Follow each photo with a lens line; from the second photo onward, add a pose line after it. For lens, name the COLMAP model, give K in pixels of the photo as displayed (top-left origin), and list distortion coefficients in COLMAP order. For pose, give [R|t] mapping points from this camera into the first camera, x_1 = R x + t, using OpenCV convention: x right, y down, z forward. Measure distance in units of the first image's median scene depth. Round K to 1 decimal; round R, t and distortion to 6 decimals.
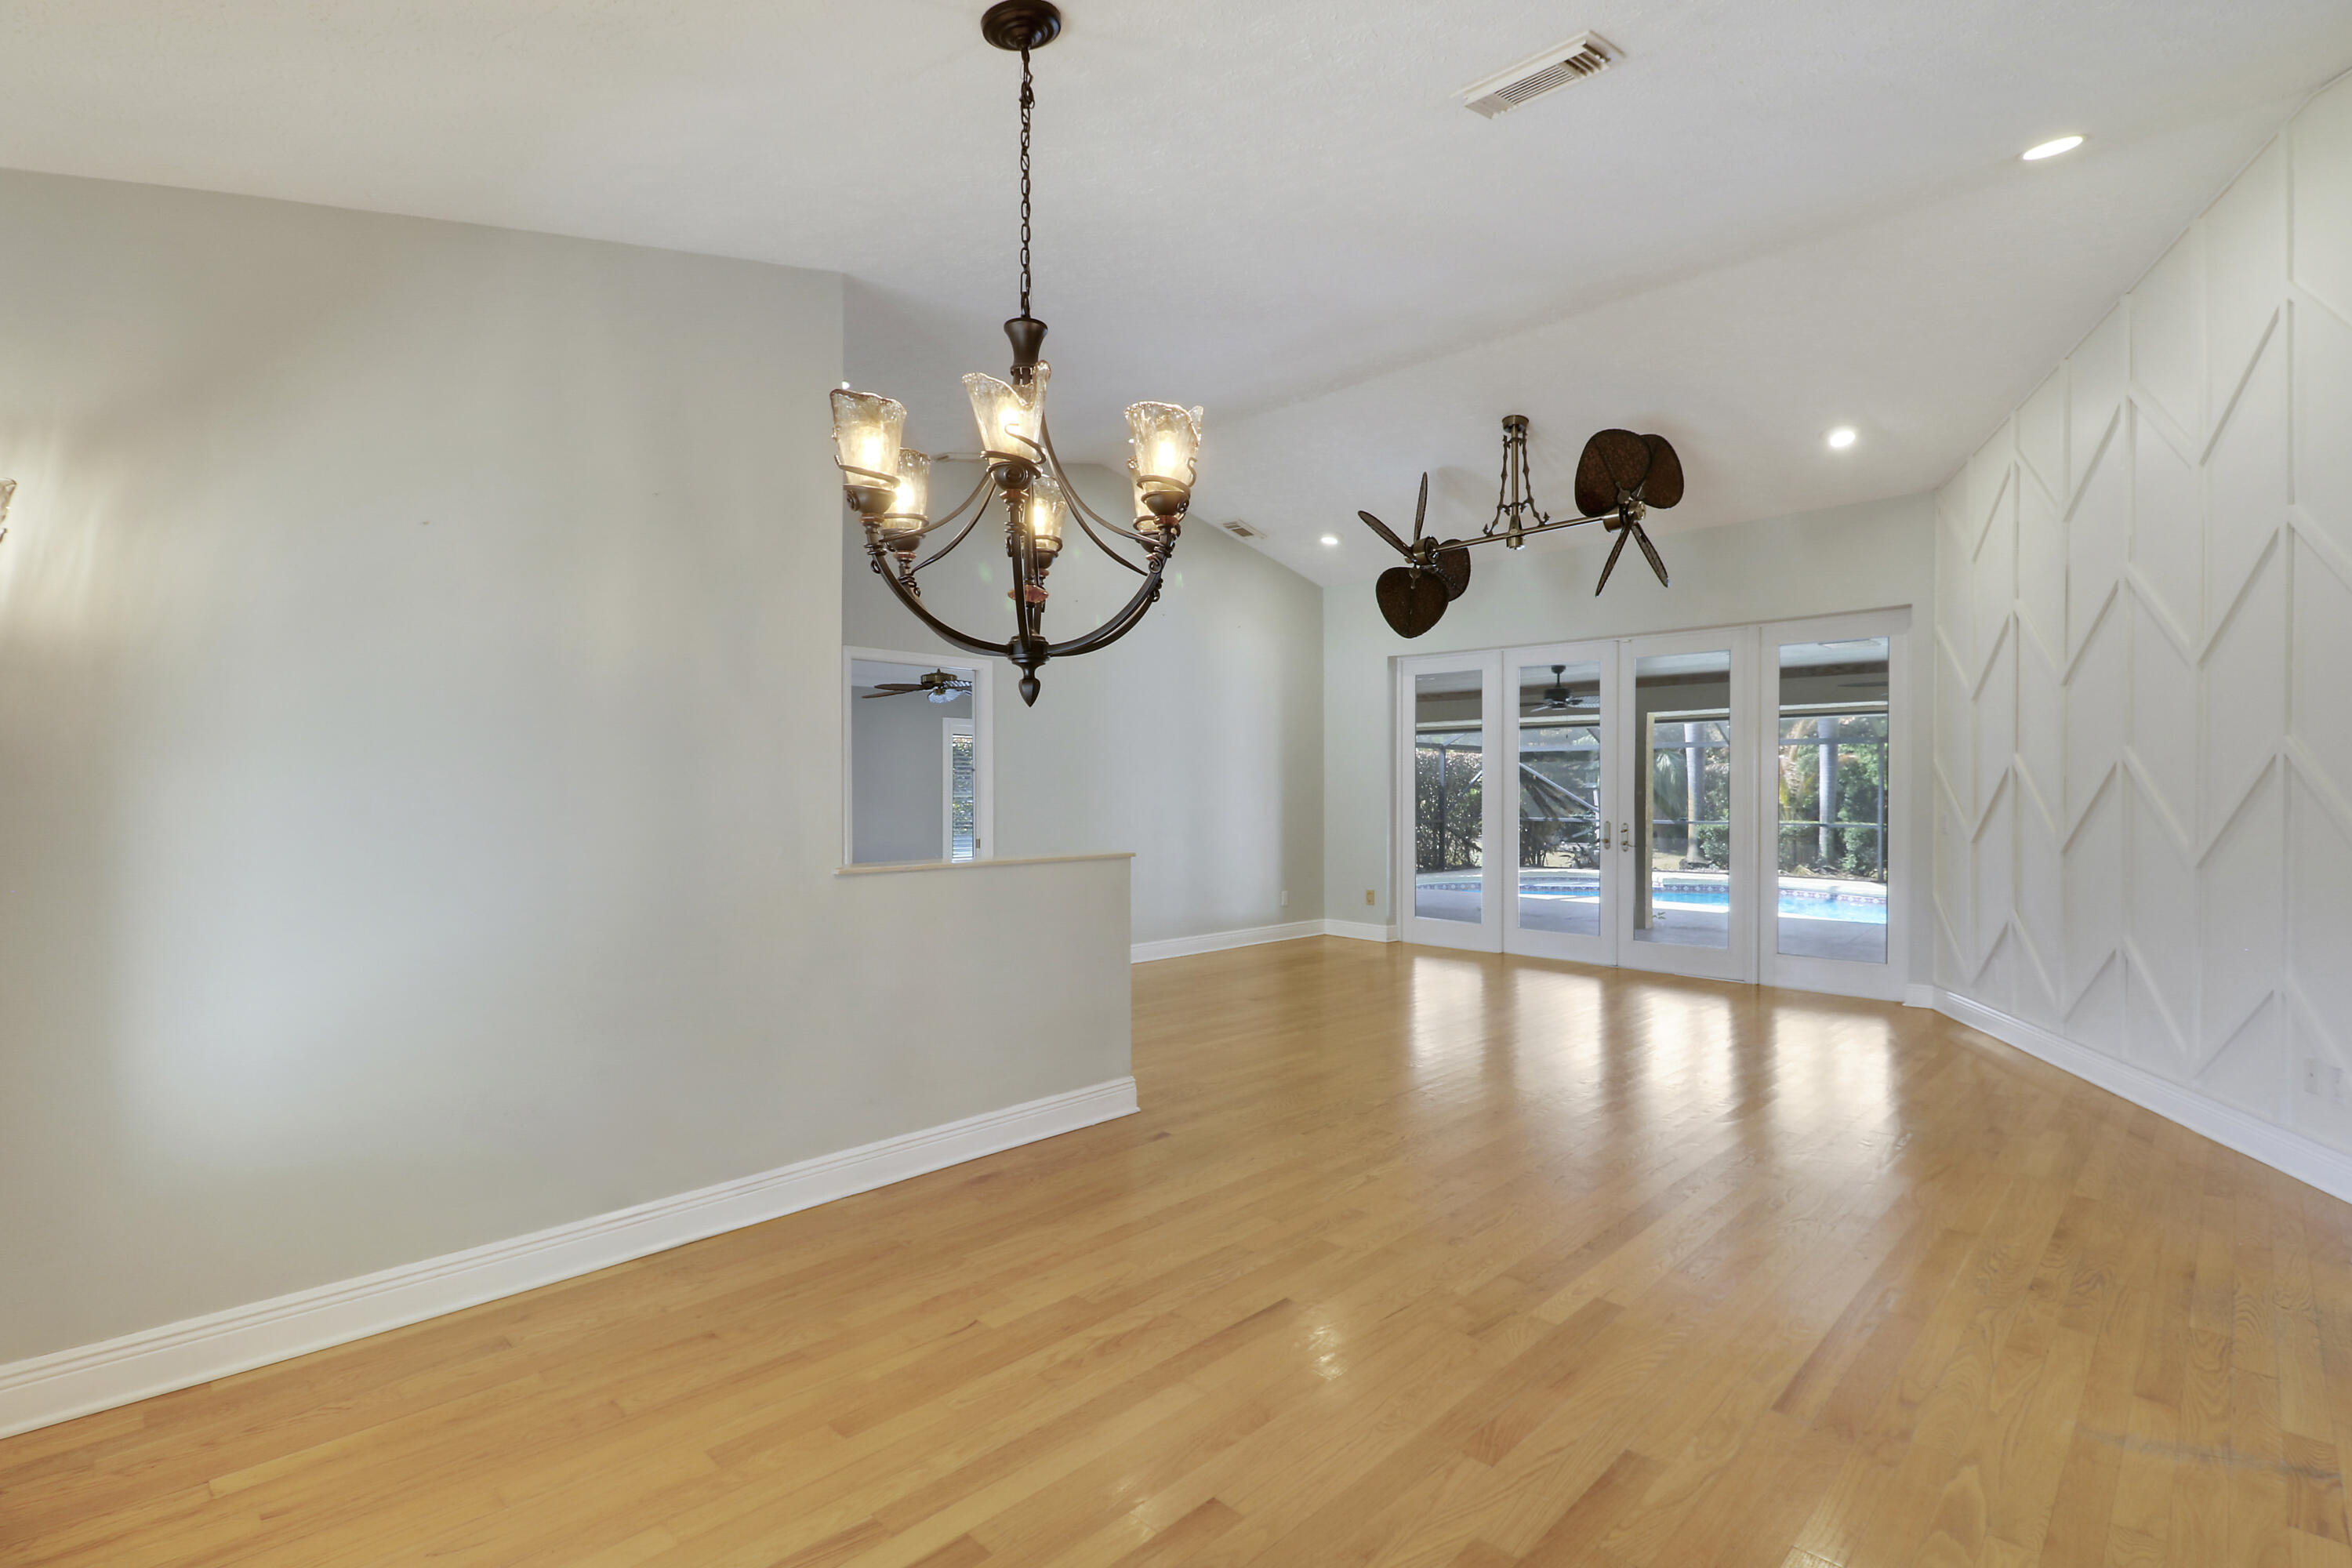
lens RADIAL K [[1108.8, 0, 1194.6], [0, 1108.8, 804.0], [0, 0, 1]] dist [0.003393, -0.013106]
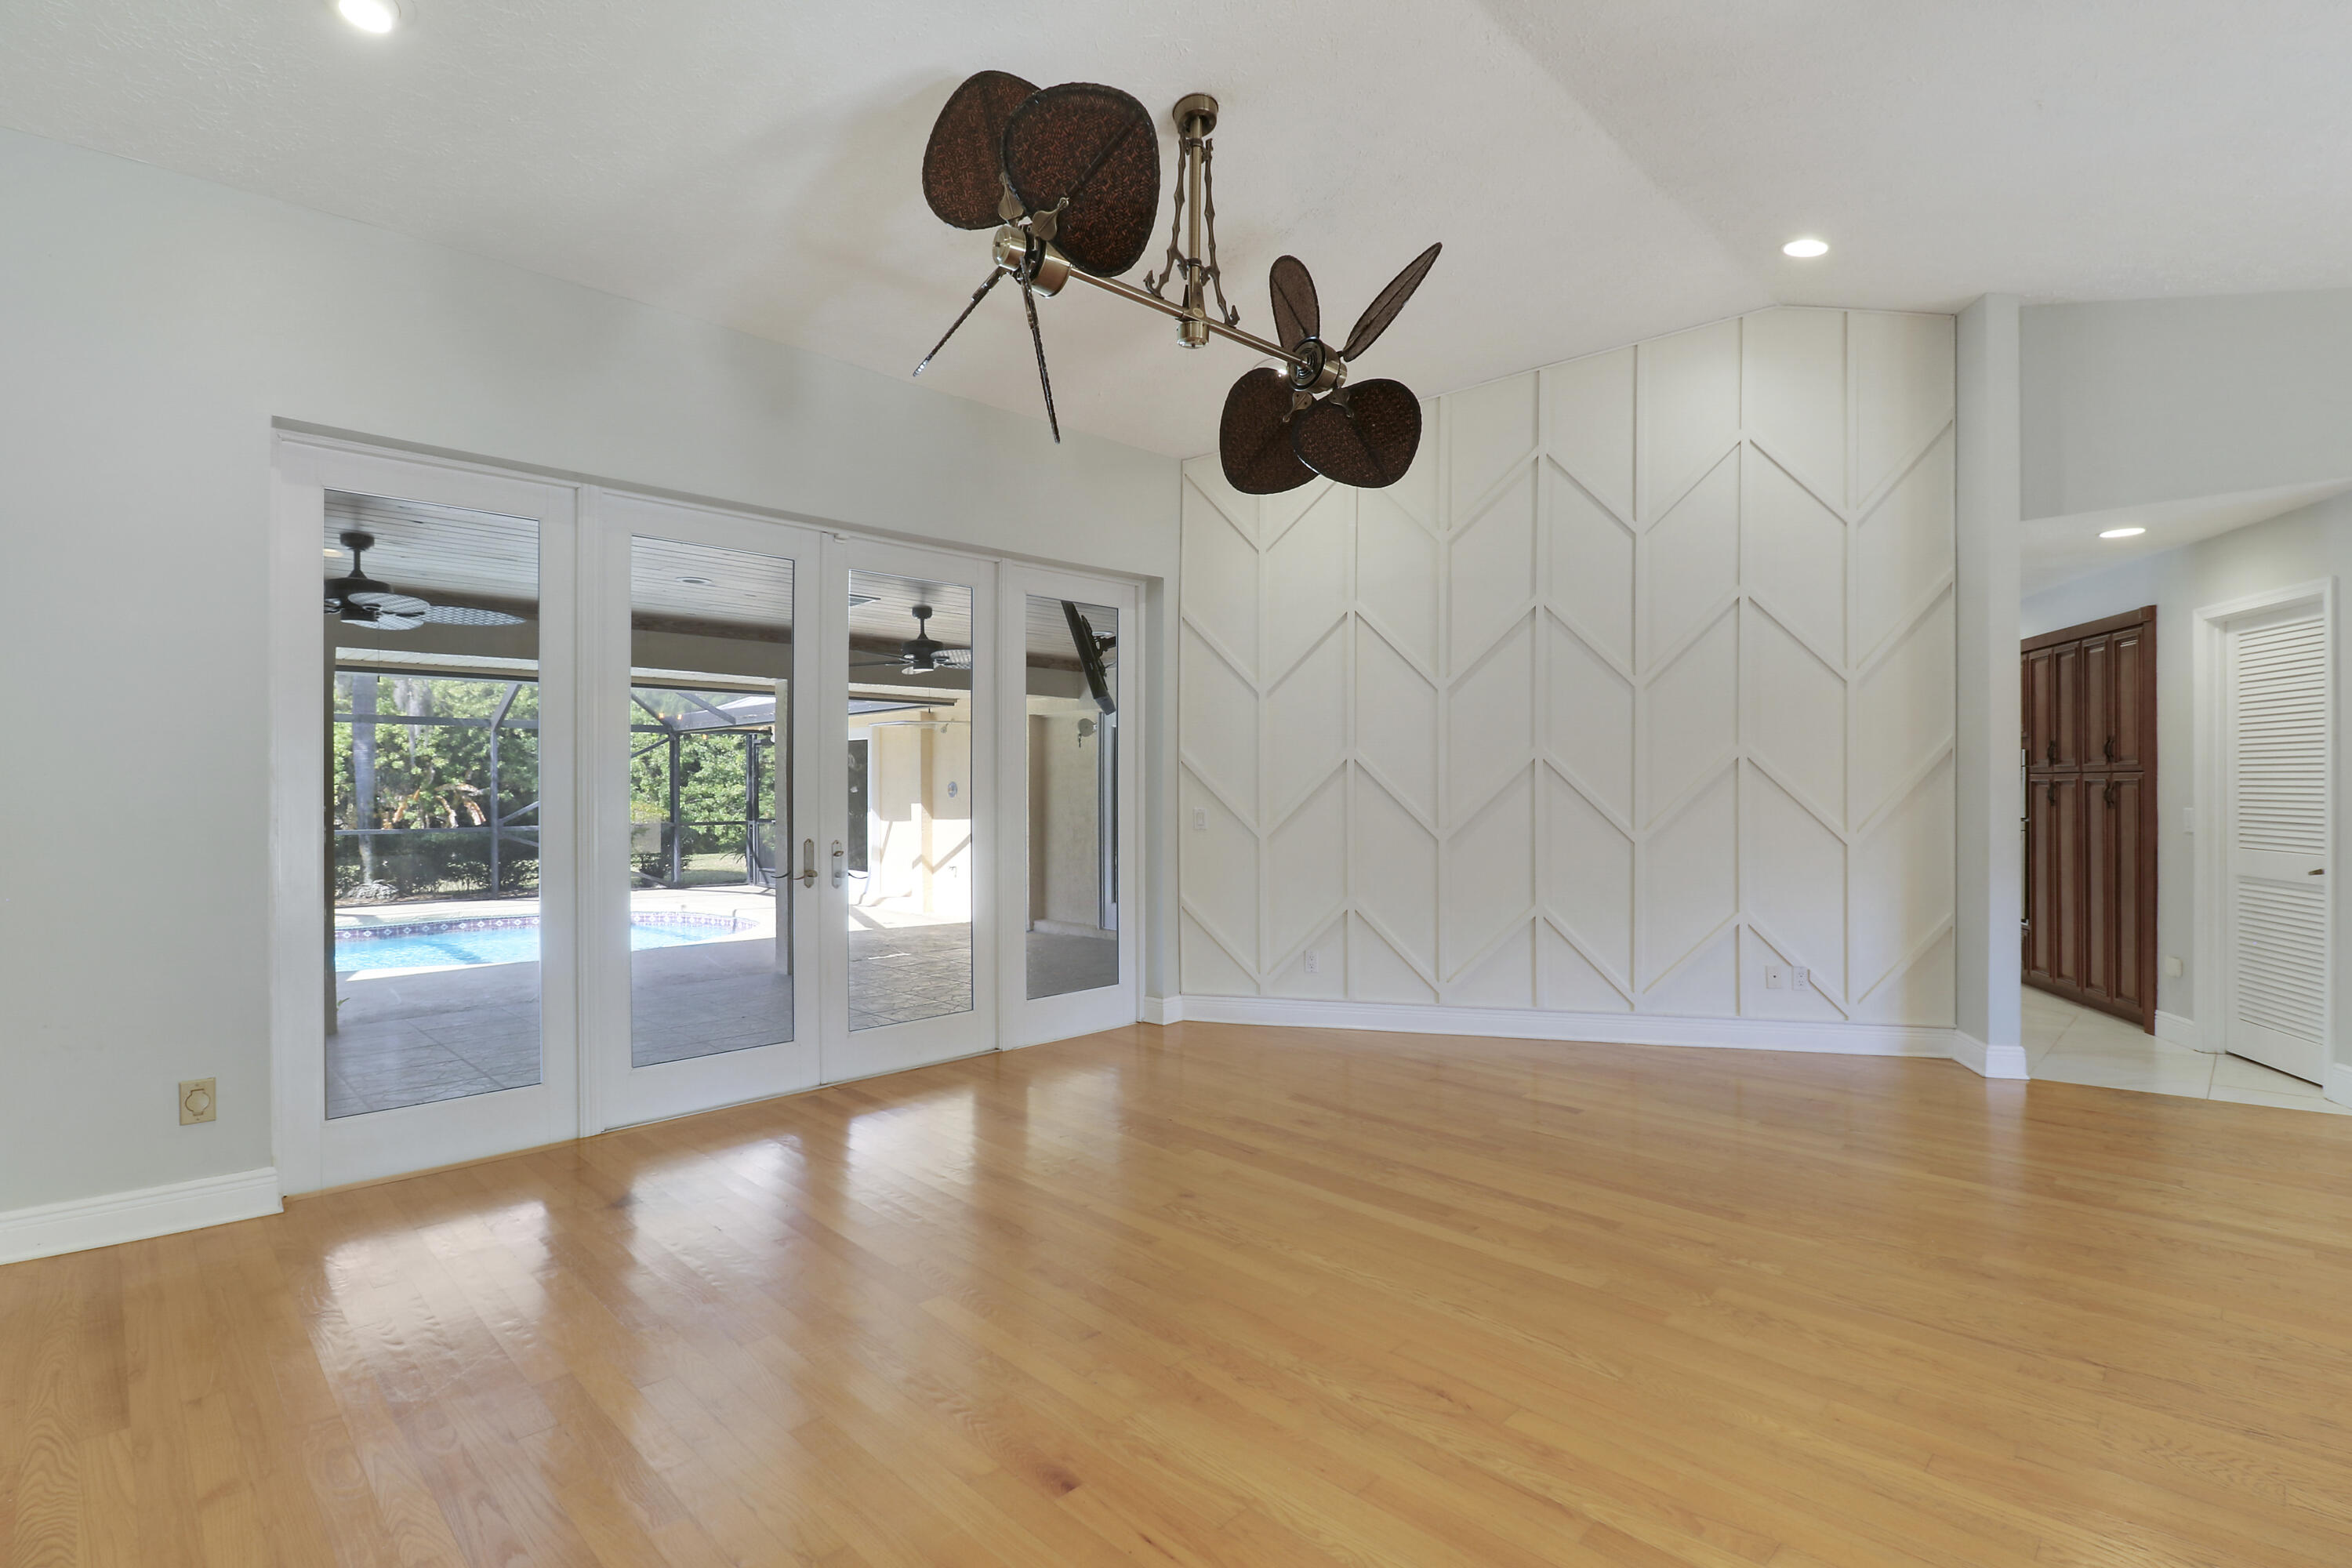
lens RADIAL K [[1091.3, 0, 1216.3], [0, 1091.3, 793.4], [0, 0, 1]] dist [-0.001110, -0.009325]
pose [[-0.007357, -0.012373, 0.999896, -0.203921], [0.015553, 0.999801, 0.012487, -0.012541], [-0.999852, 0.015643, -0.007163, 0.802104]]
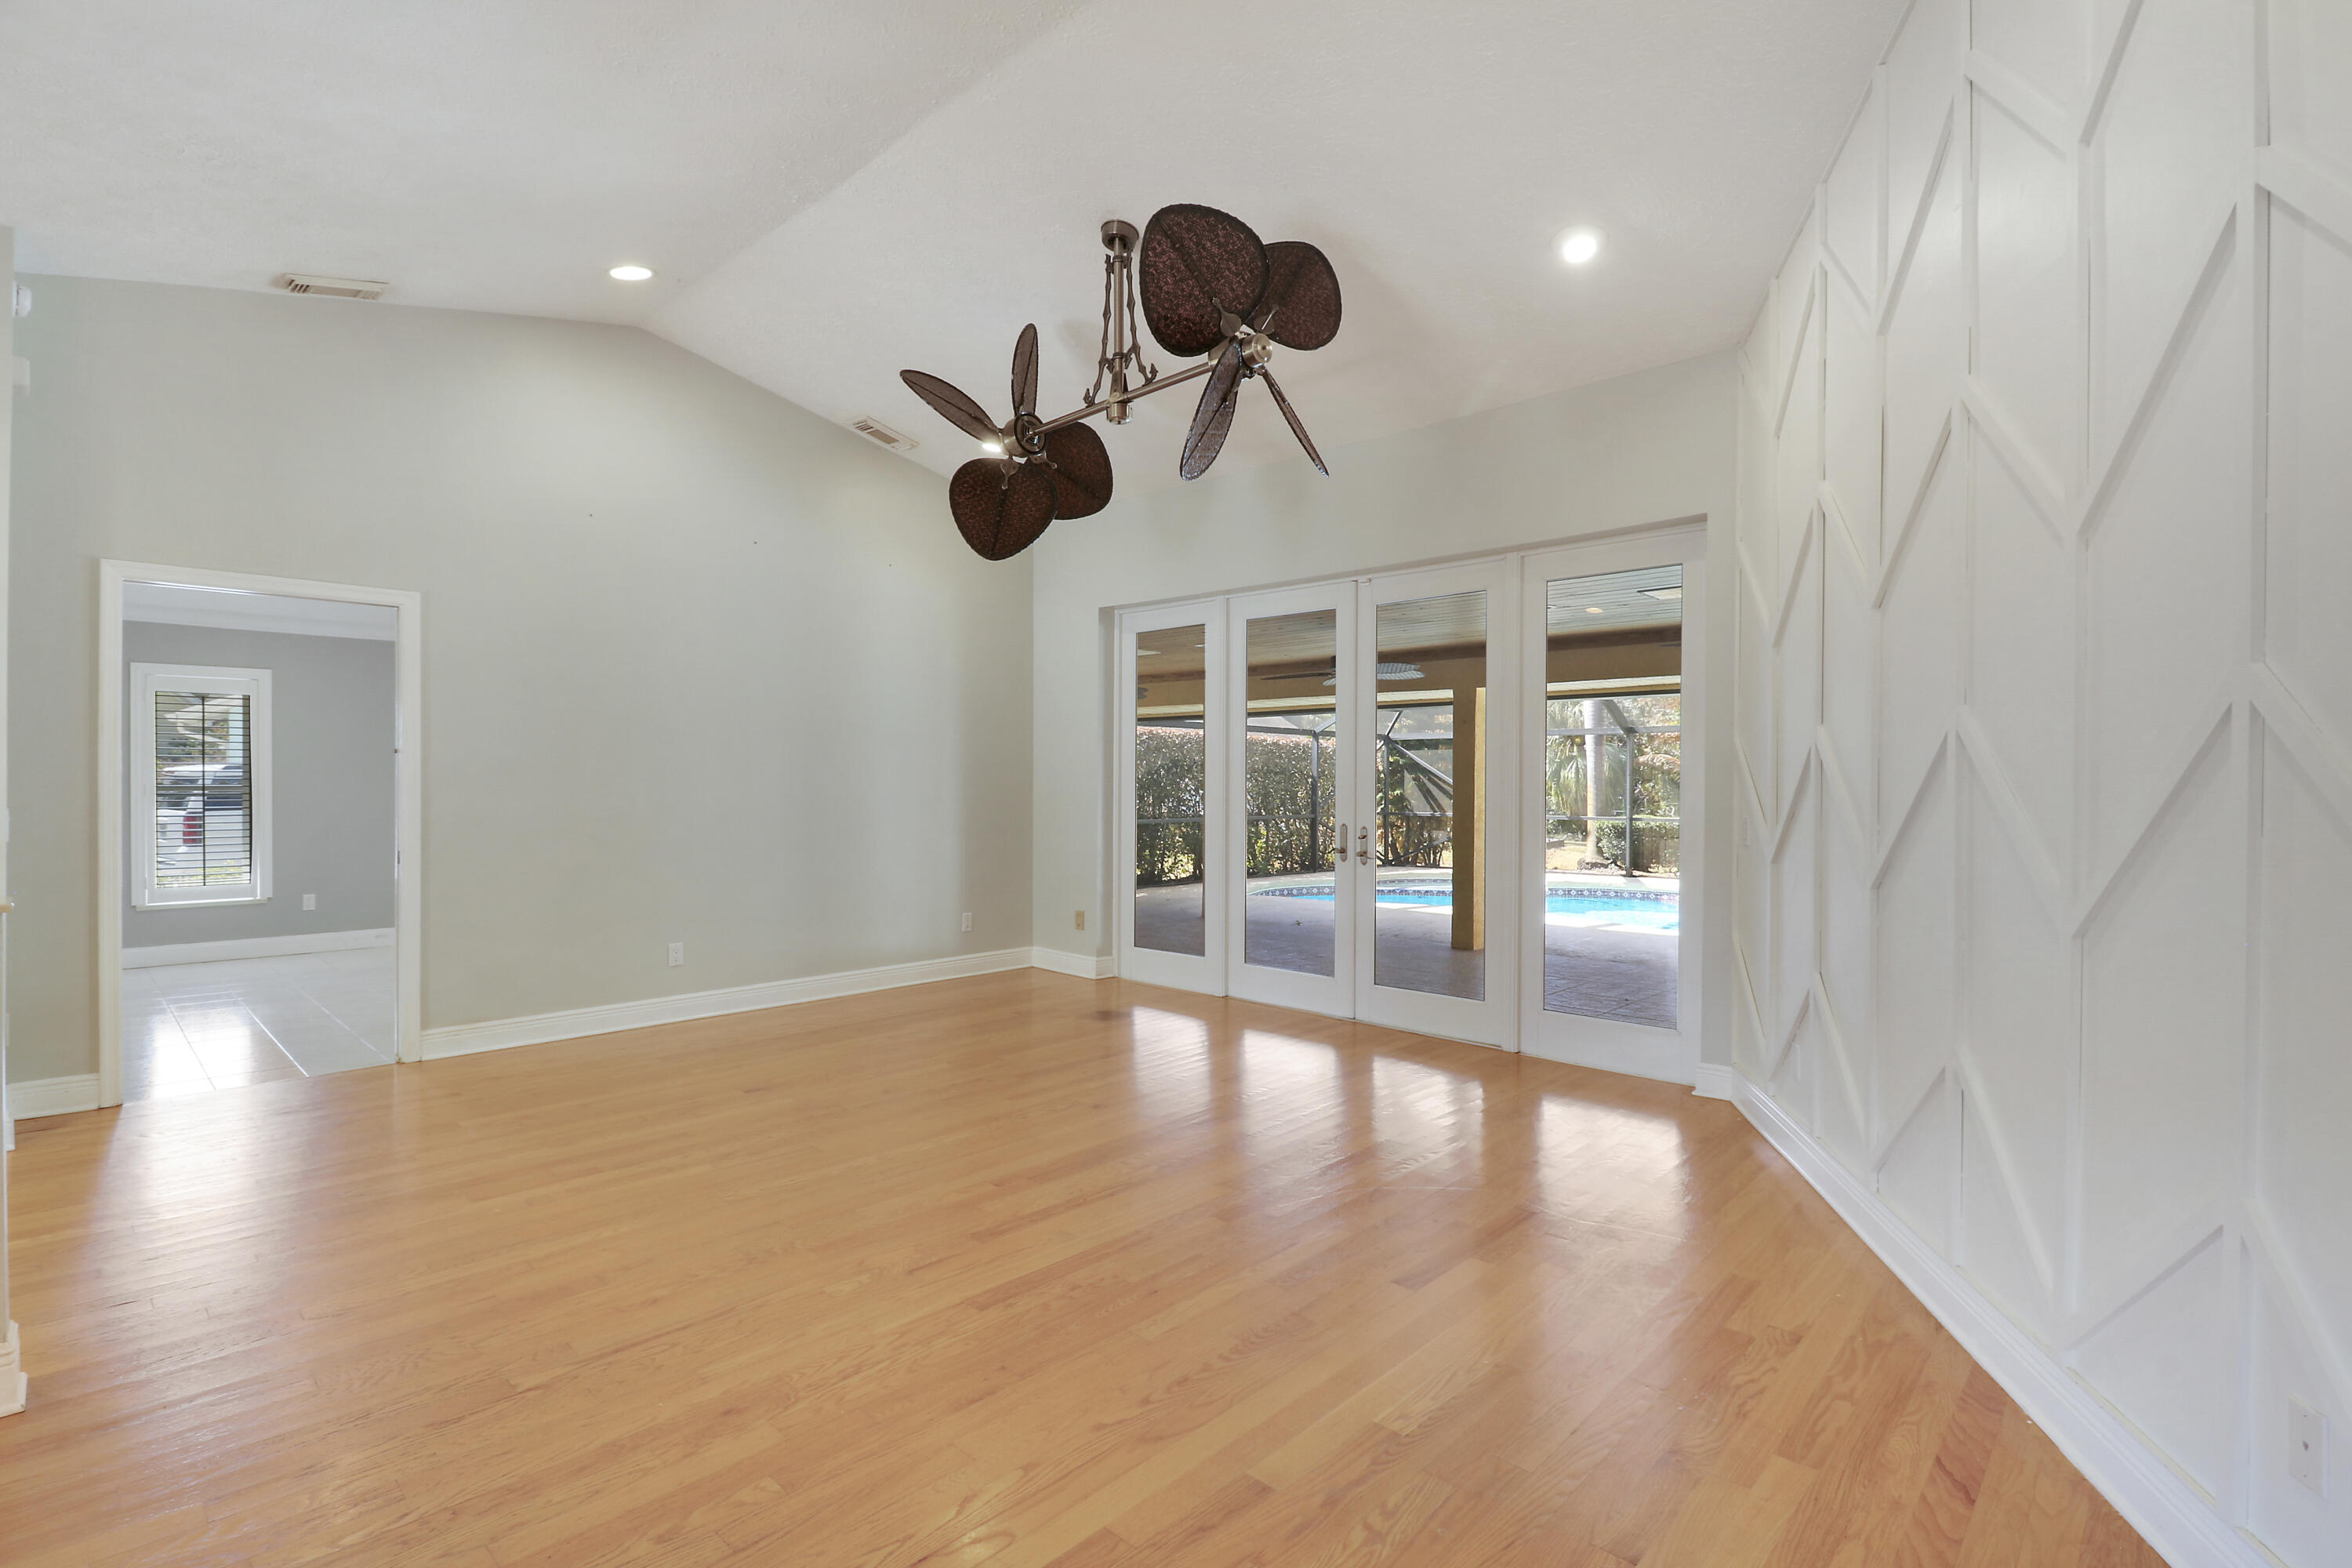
lens RADIAL K [[1108.8, 0, 1205.6], [0, 1108.8, 797.6], [0, 0, 1]] dist [0.003393, -0.013106]
pose [[0.999337, 0.001942, 0.036351, 0.256079], [-0.002032, 0.999995, 0.002461, -0.003884], [-0.036346, -0.002534, 0.999336, 0.263852]]
